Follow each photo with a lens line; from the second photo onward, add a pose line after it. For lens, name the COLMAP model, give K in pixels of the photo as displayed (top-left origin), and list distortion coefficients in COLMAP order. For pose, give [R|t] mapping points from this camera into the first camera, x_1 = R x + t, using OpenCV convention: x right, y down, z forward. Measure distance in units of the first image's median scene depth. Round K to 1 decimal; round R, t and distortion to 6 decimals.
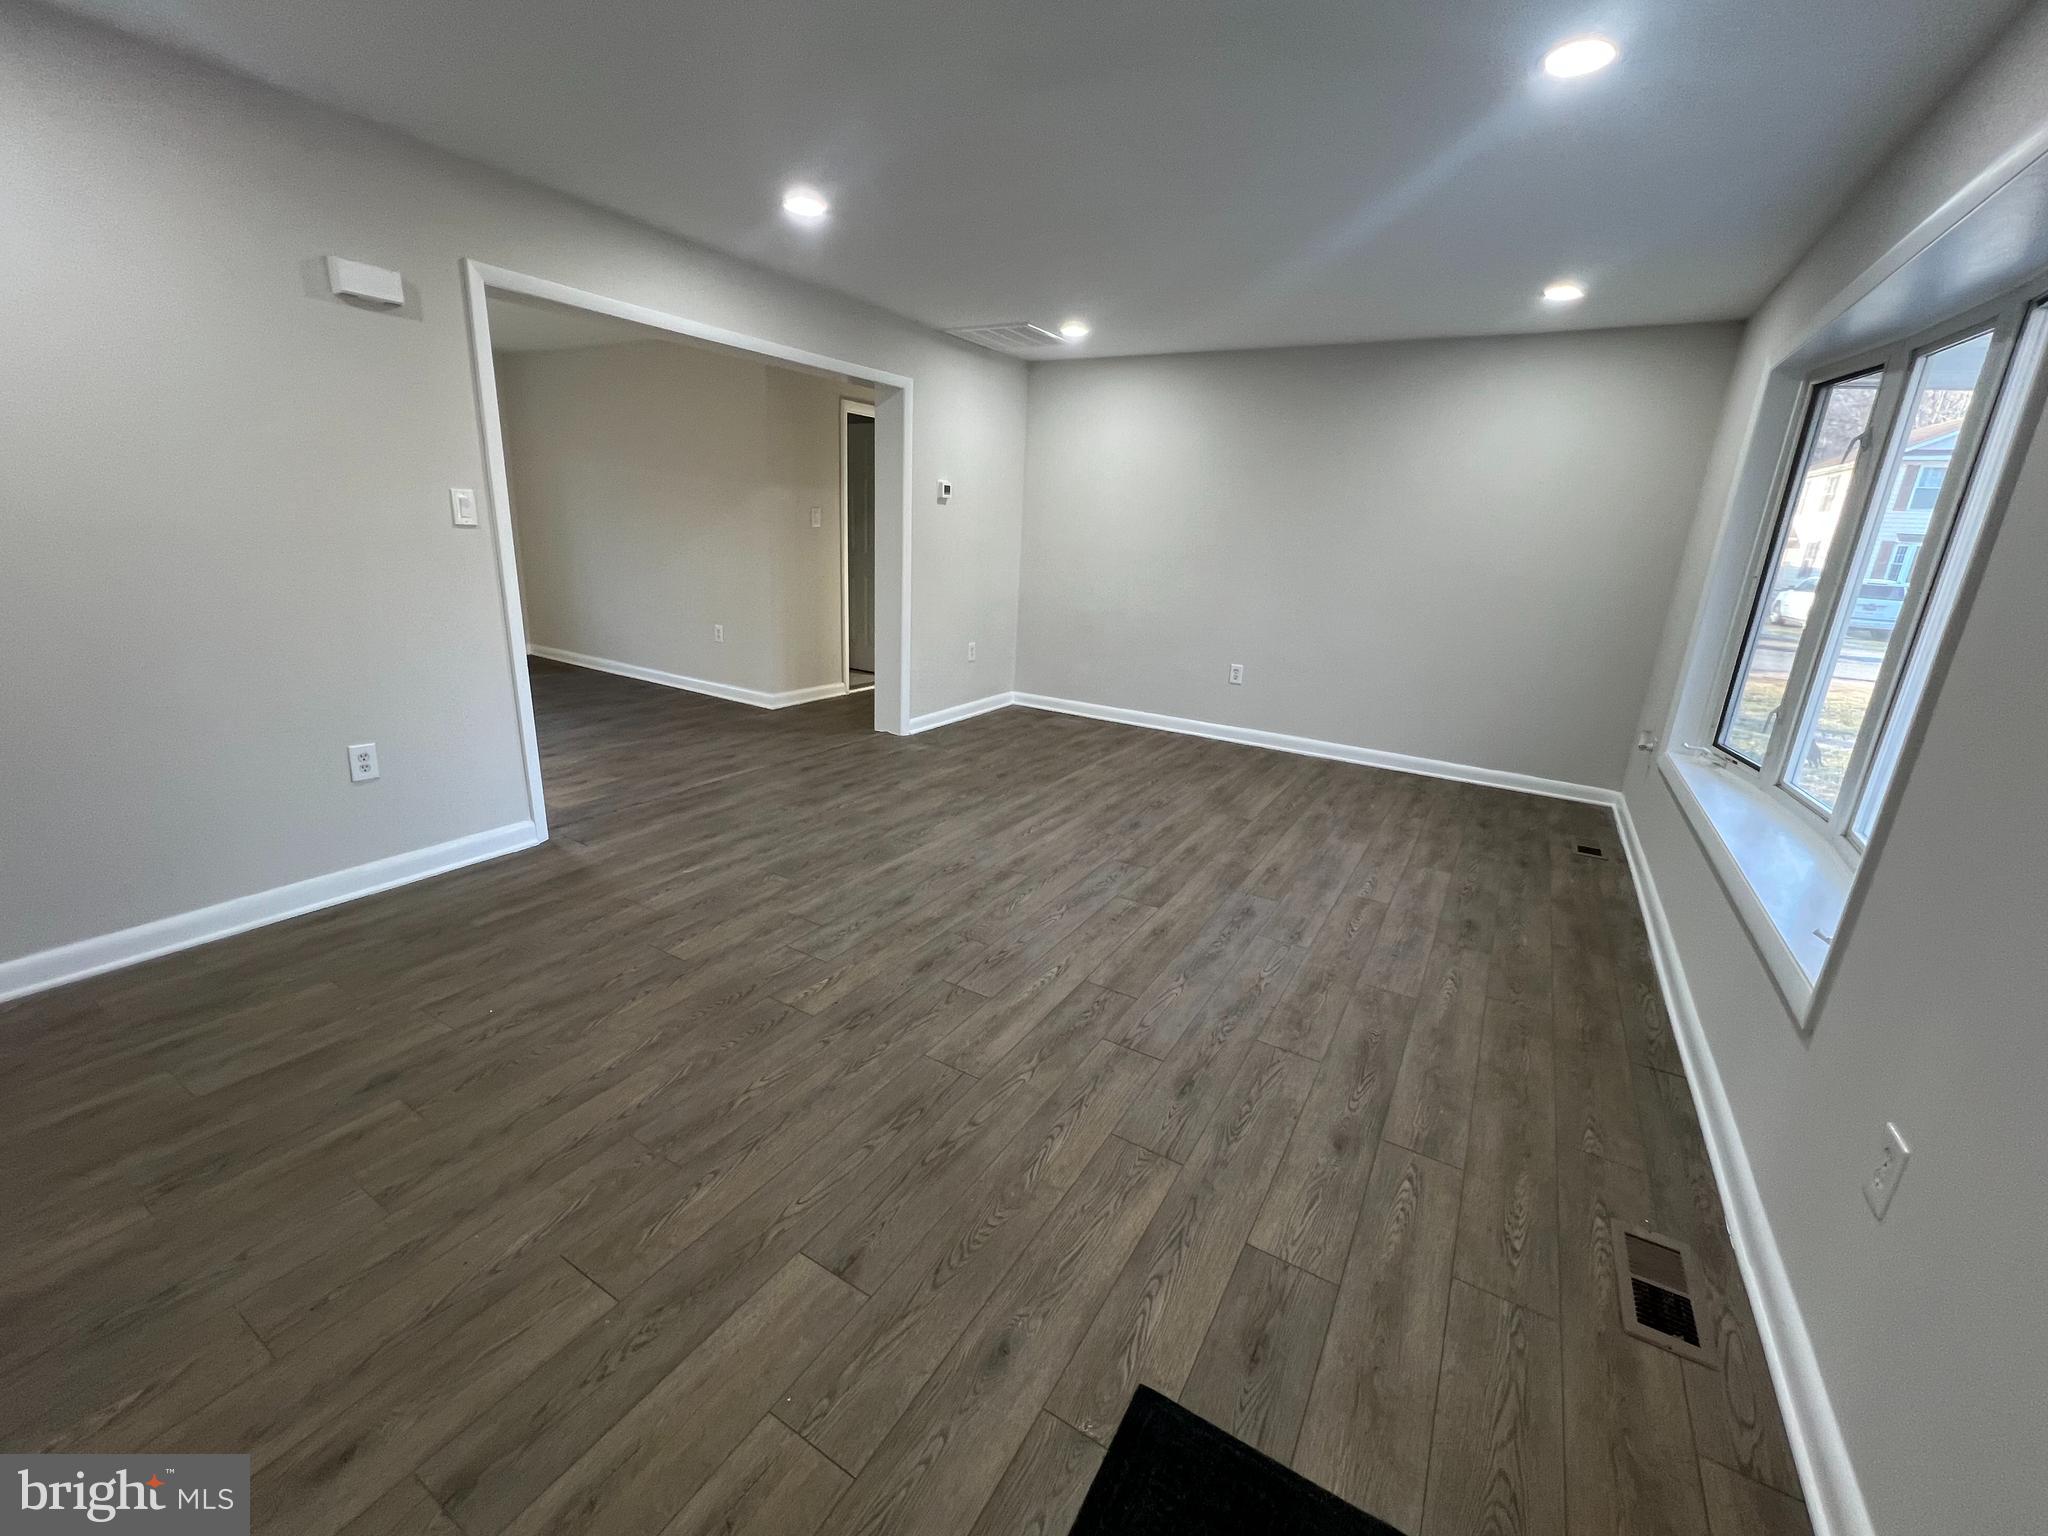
lens RADIAL K [[837.8, 0, 1016.2], [0, 837.8, 766.8], [0, 0, 1]] dist [0.000184, 0.000293]
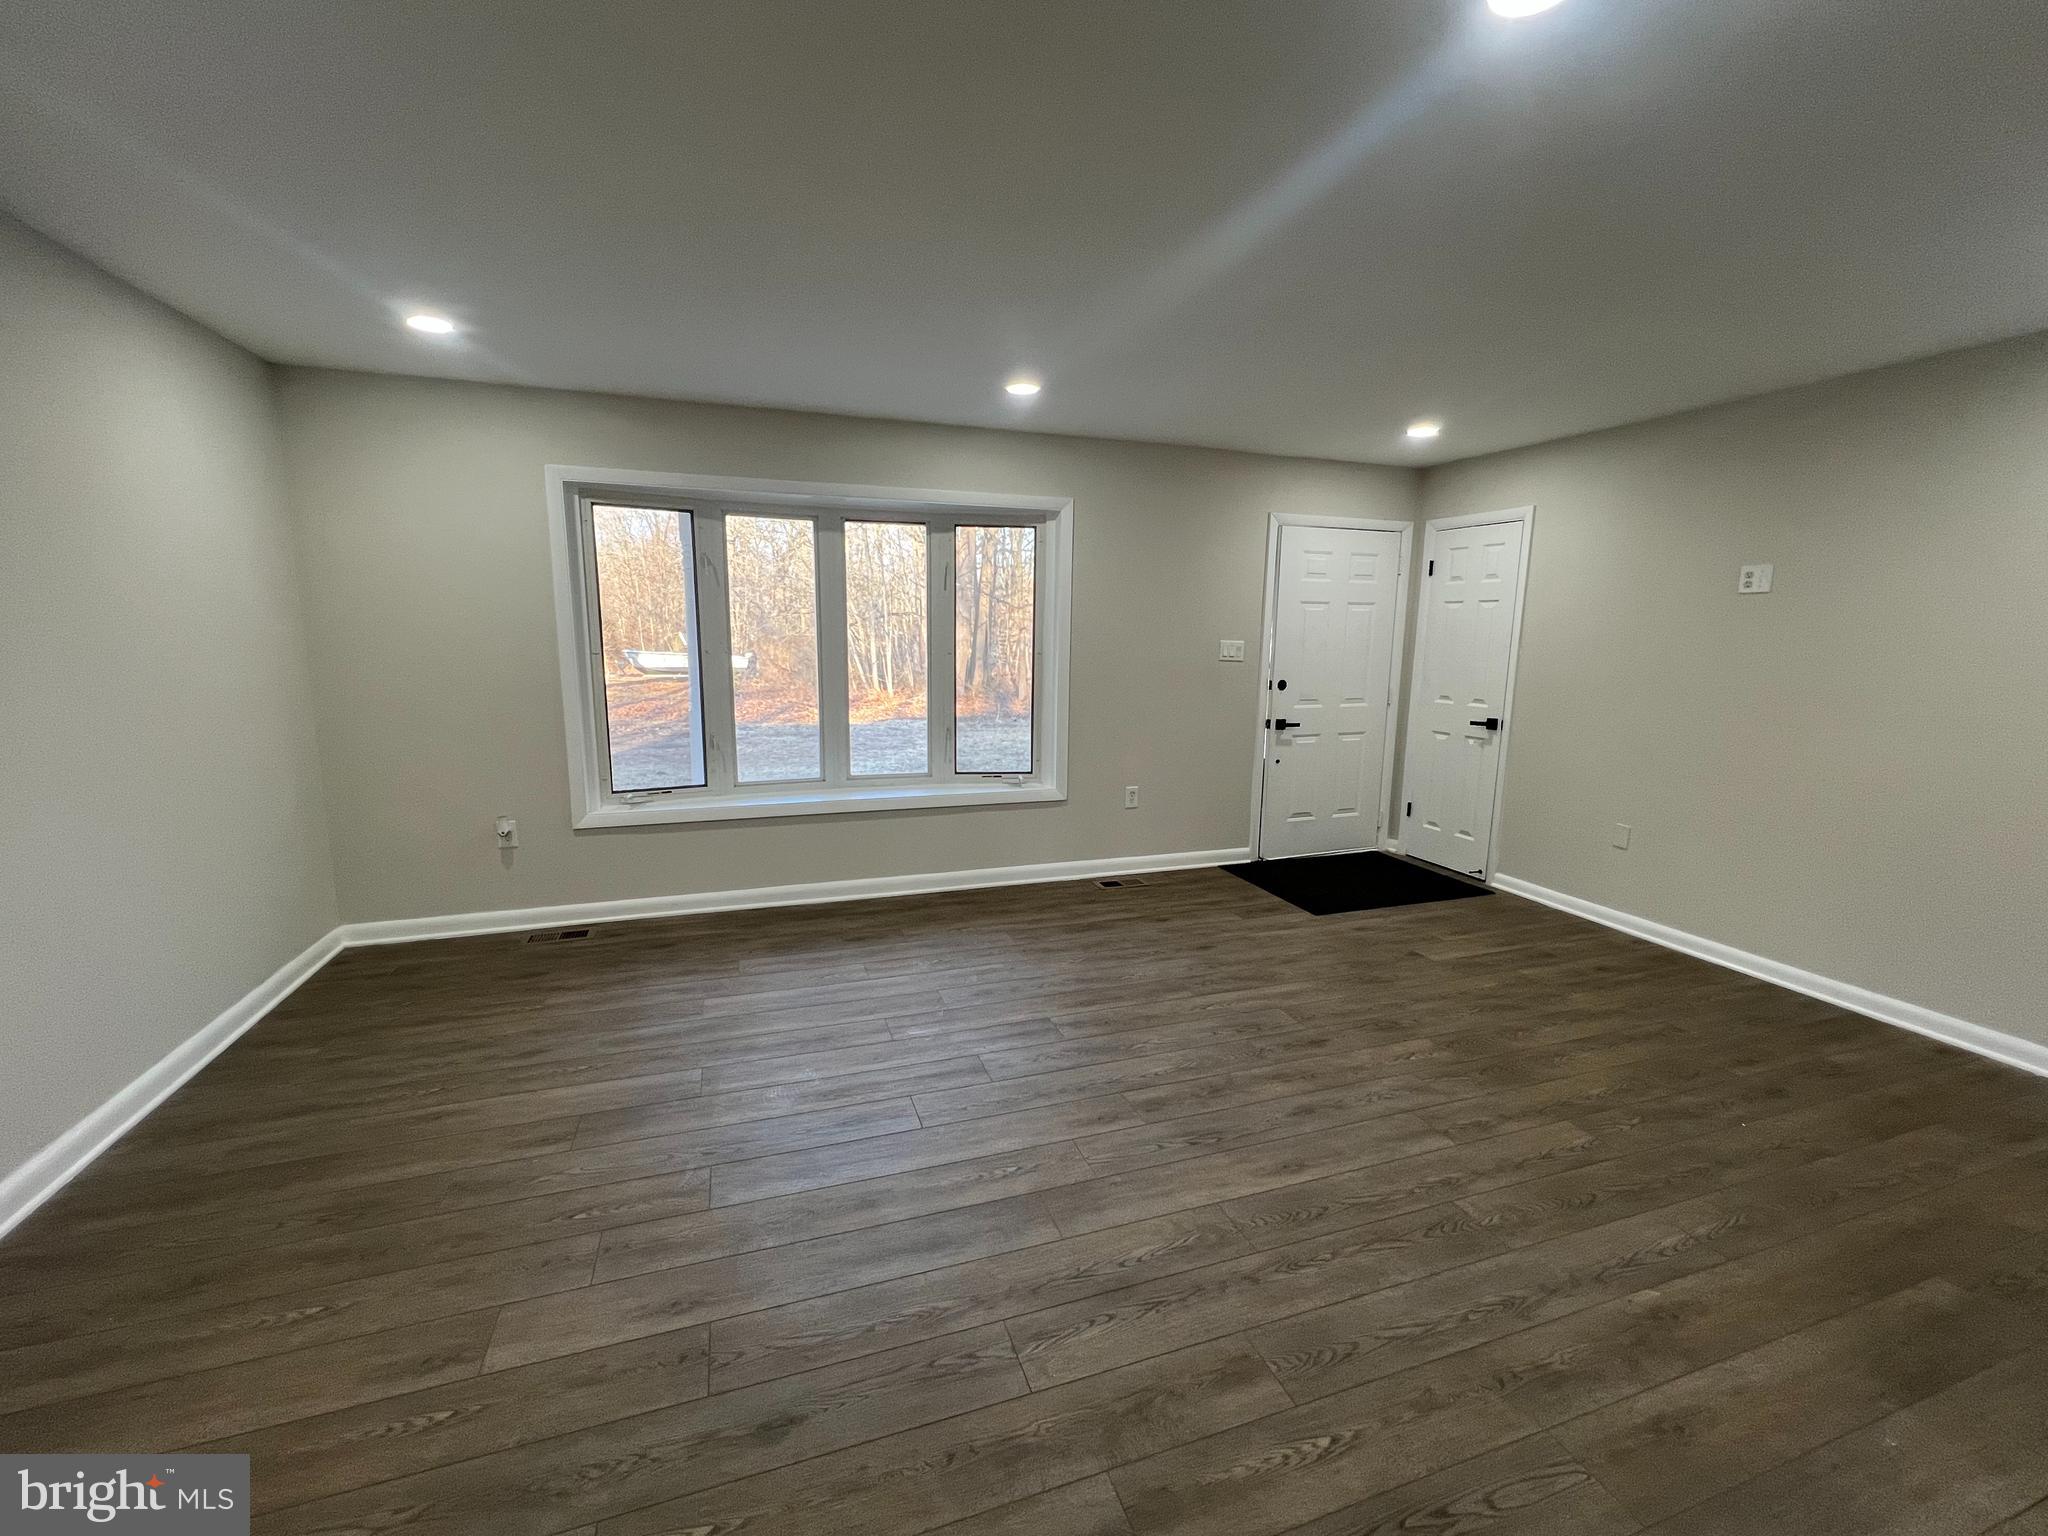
lens RADIAL K [[833.6, 0, 1017.5], [0, 833.6, 767.7], [0, 0, 1]] dist [-0.000913, -0.000205]
pose [[-0.765524, -0.162650, 0.622510, -0.373518], [0.131947, 0.907270, 0.399312, -0.507489], [-0.629733, 0.387821, -0.673076, 1.589469]]
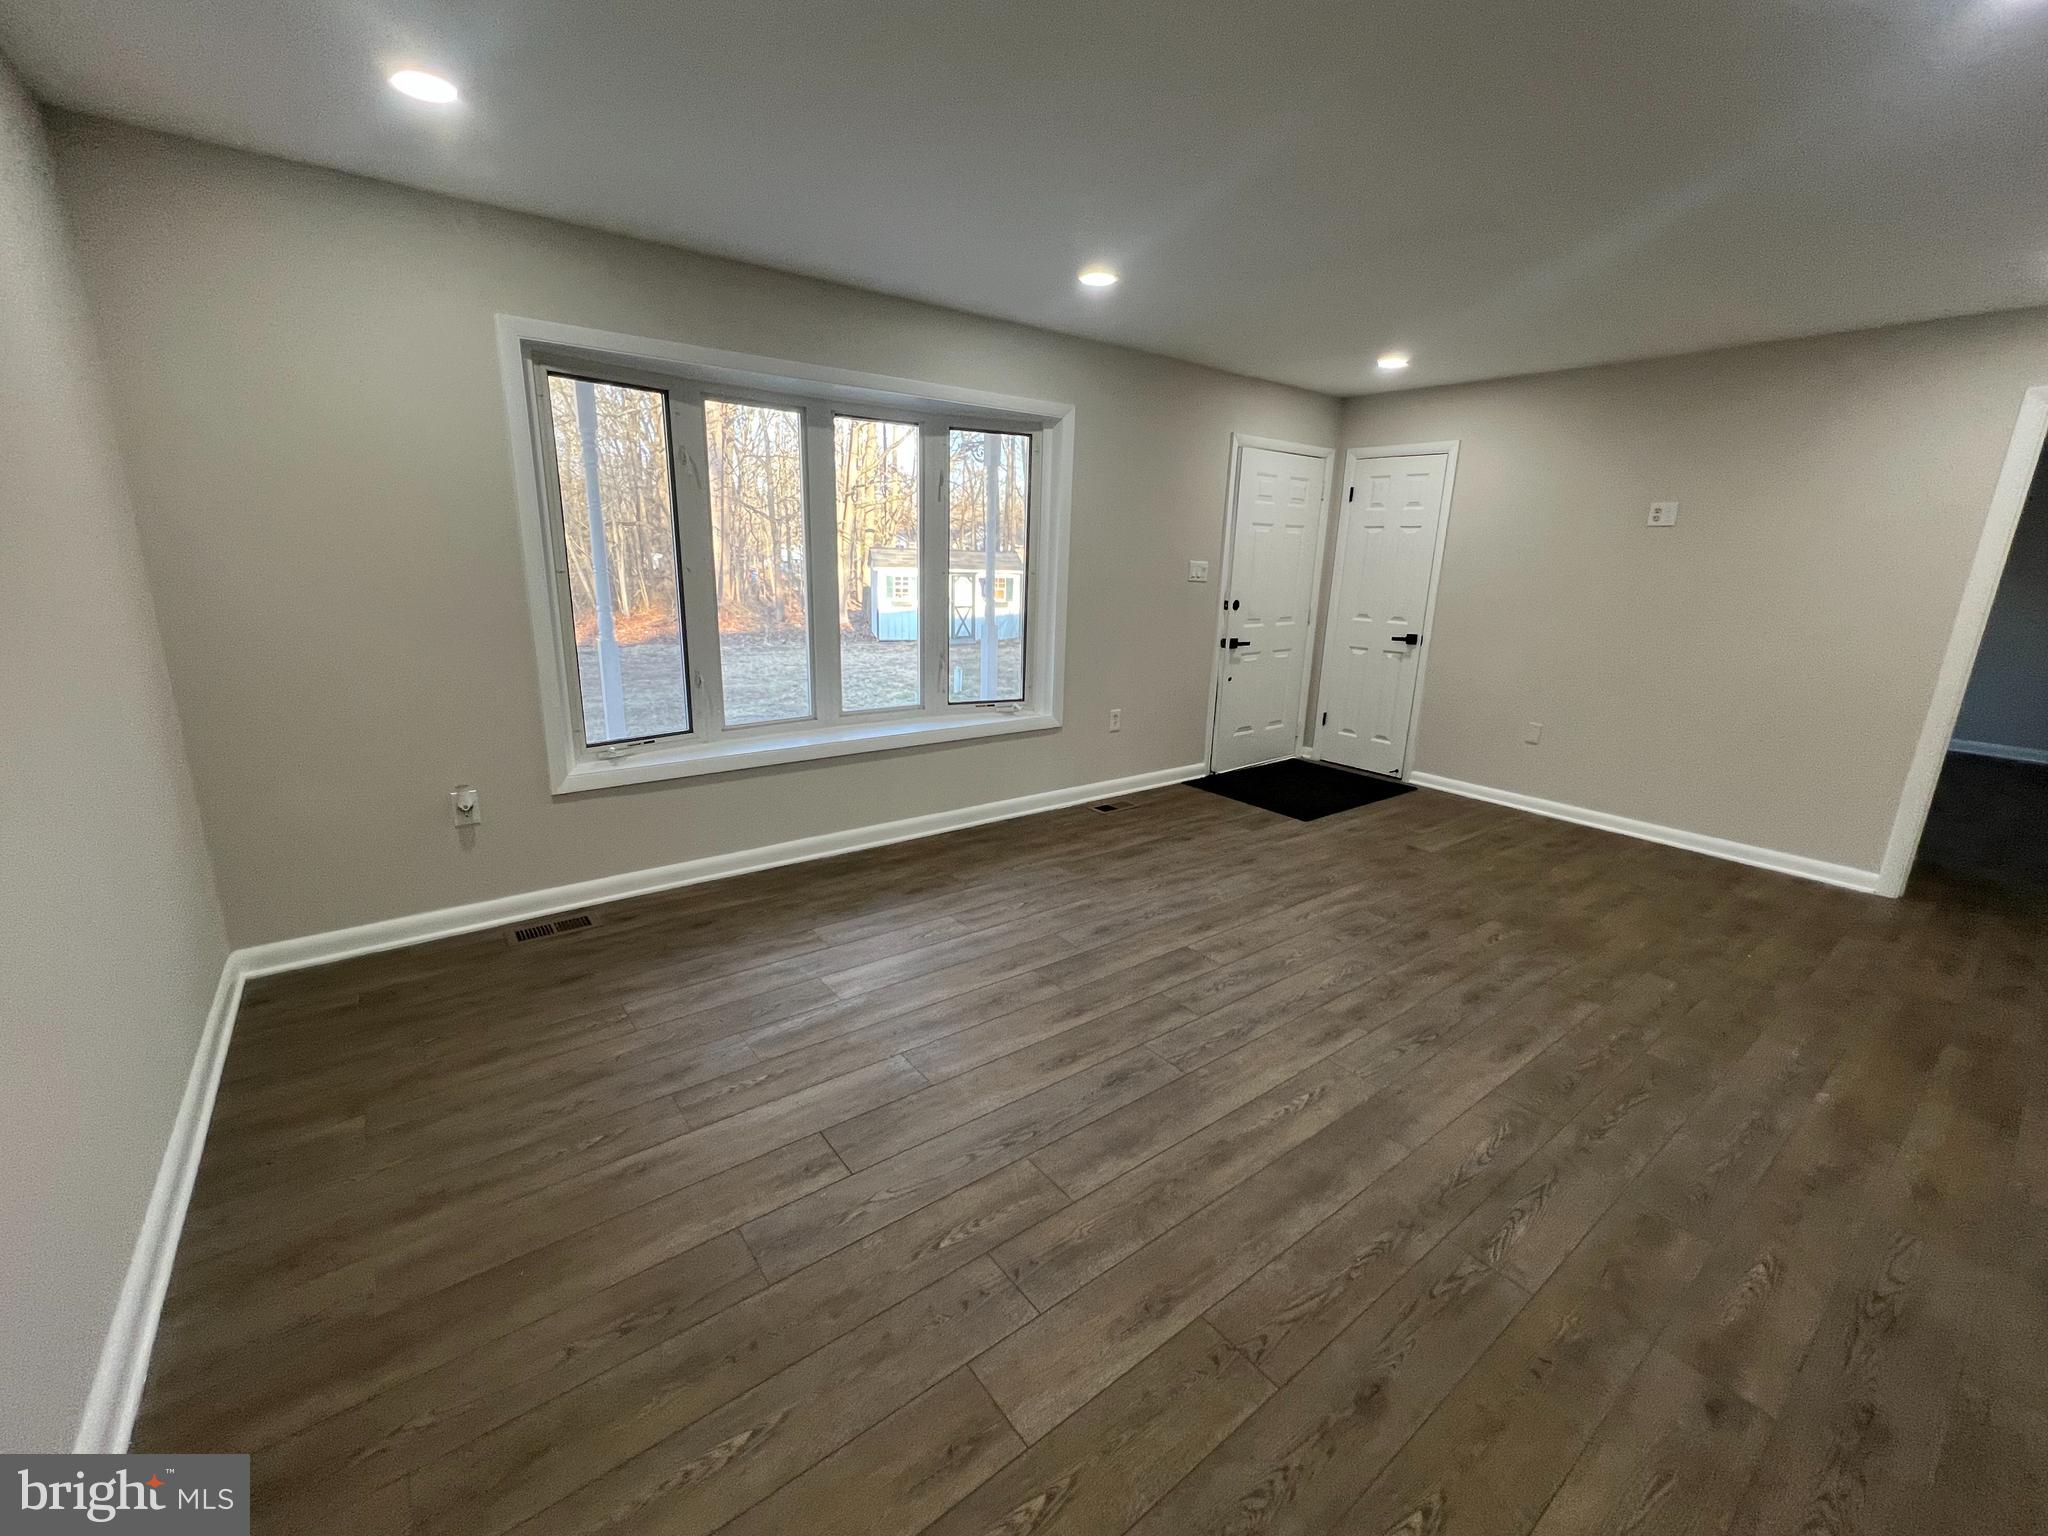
lens RADIAL K [[837.8, 0, 1016.2], [0, 837.8, 766.8], [0, 0, 1]] dist [0.000184, 0.000293]
pose [[-0.927320, -0.162946, 0.336936, 0.058084], [0.033791, 0.860124, 0.508965, -0.533466], [-0.372741, 0.483359, -0.792104, 1.776154]]
